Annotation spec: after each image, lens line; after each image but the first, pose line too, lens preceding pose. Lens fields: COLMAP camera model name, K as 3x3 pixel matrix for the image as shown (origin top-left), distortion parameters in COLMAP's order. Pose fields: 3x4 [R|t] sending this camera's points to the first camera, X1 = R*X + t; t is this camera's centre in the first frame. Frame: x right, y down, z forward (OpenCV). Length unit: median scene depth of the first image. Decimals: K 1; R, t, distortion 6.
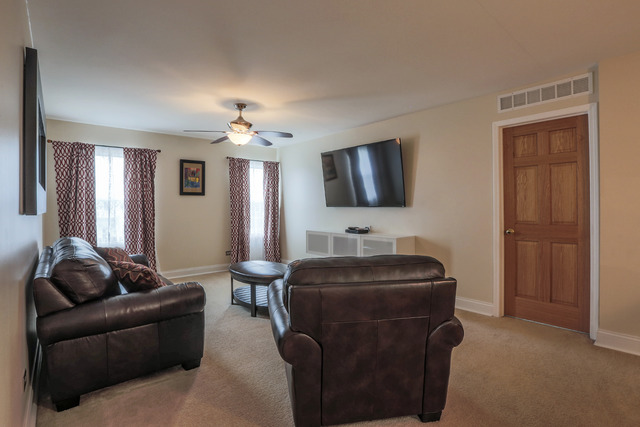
lens RADIAL K [[324.0, 0, 320.6], [0, 324.0, 210.3], [0, 0, 1]] dist [-0.029107, 0.009690]
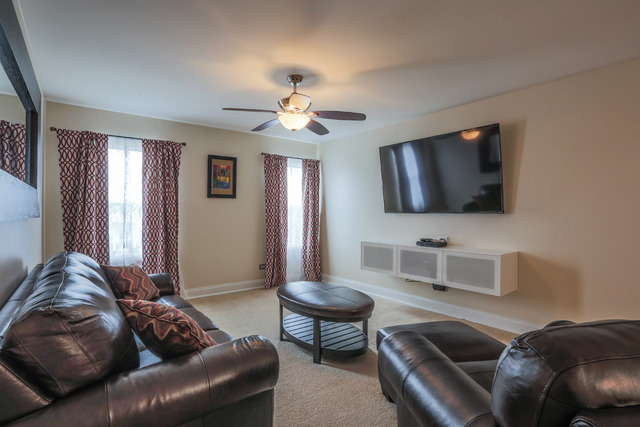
lens RADIAL K [[324.0, 0, 320.3], [0, 324.0, 213.9], [0, 0, 1]] dist [-0.029107, 0.009690]
pose [[0.999185, 0.006845, -0.039786, -0.135436], [-0.007115, 0.999952, -0.006661, -0.001373], [0.039739, 0.006939, 0.999186, 0.214062]]
